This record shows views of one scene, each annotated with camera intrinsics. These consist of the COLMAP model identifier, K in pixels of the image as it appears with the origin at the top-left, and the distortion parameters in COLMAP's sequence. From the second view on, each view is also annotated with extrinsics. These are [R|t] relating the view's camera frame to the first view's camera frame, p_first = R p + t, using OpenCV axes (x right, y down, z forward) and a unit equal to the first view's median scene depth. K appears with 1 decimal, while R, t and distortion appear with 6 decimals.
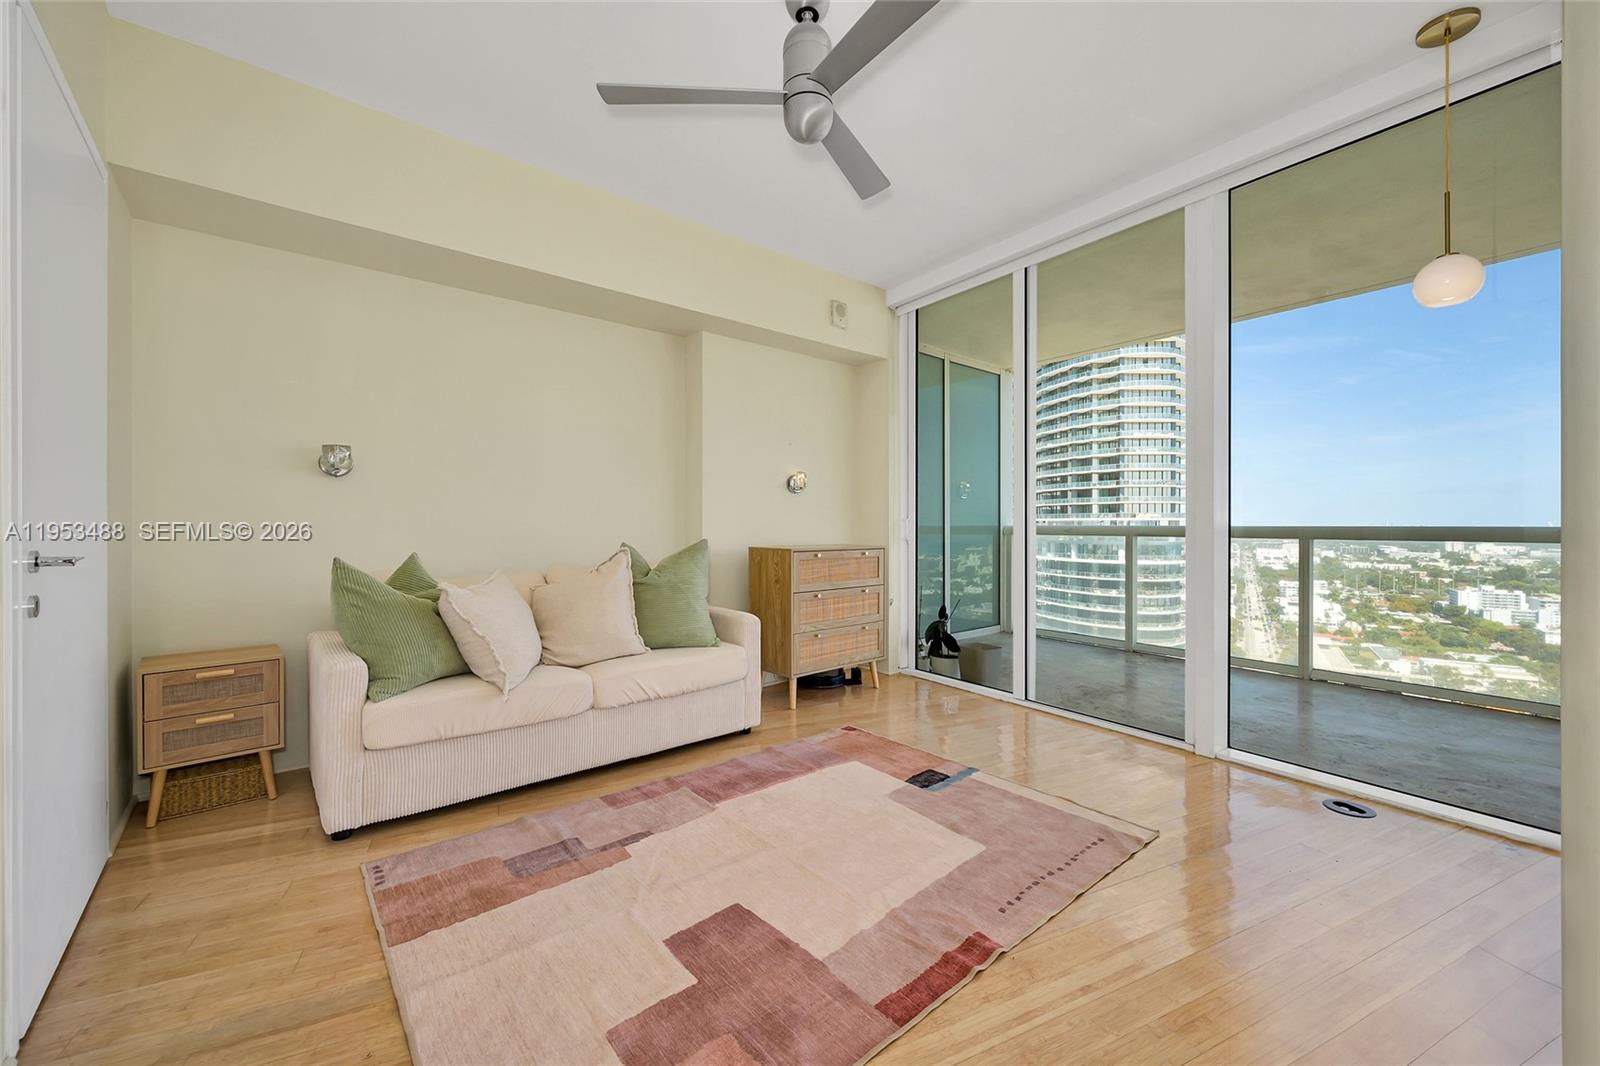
lens RADIAL K [[638.2, 0, 806.8], [0, 638.2, 522.3], [0, 0, 1]] dist [-0.002806, 0.000422]
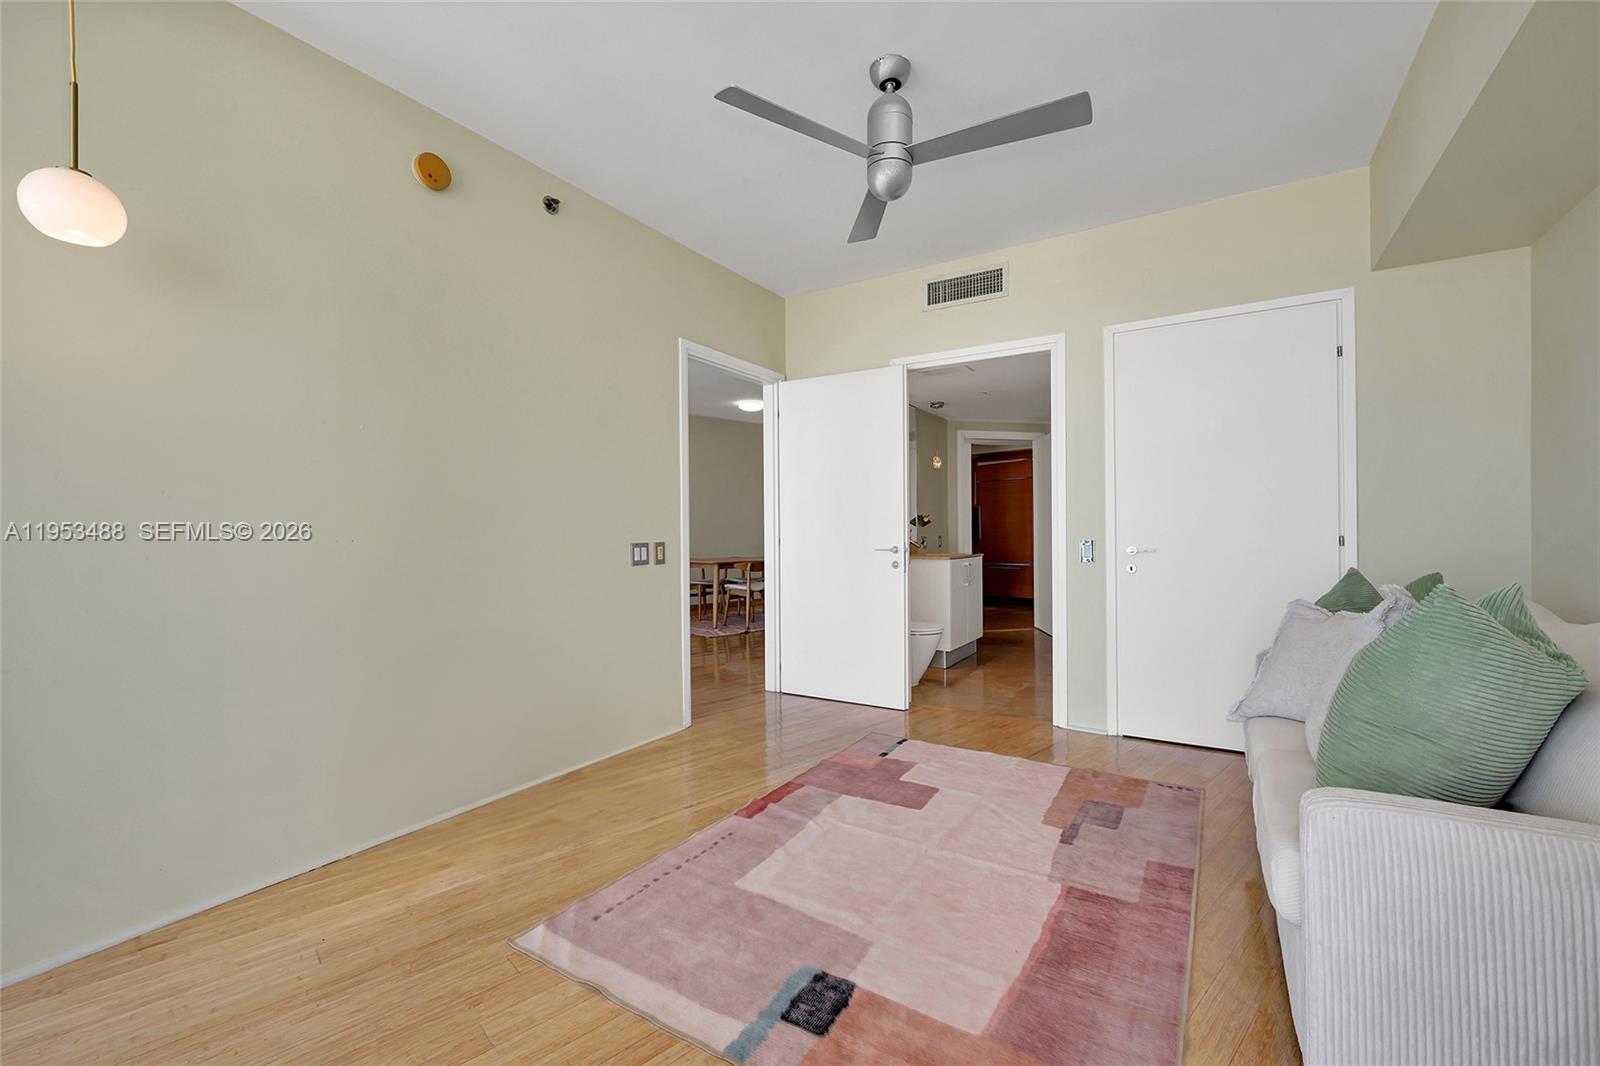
lens RADIAL K [[638.2, 0, 799.8], [0, 638.2, 525.4], [0, 0, 1]] dist [-0.002806, 0.000422]
pose [[-0.957797, 0.007542, -0.287347, 0.417040], [0.013263, 0.999751, -0.017966, 0.000905], [0.287139, -0.021019, -0.957658, 1.767984]]
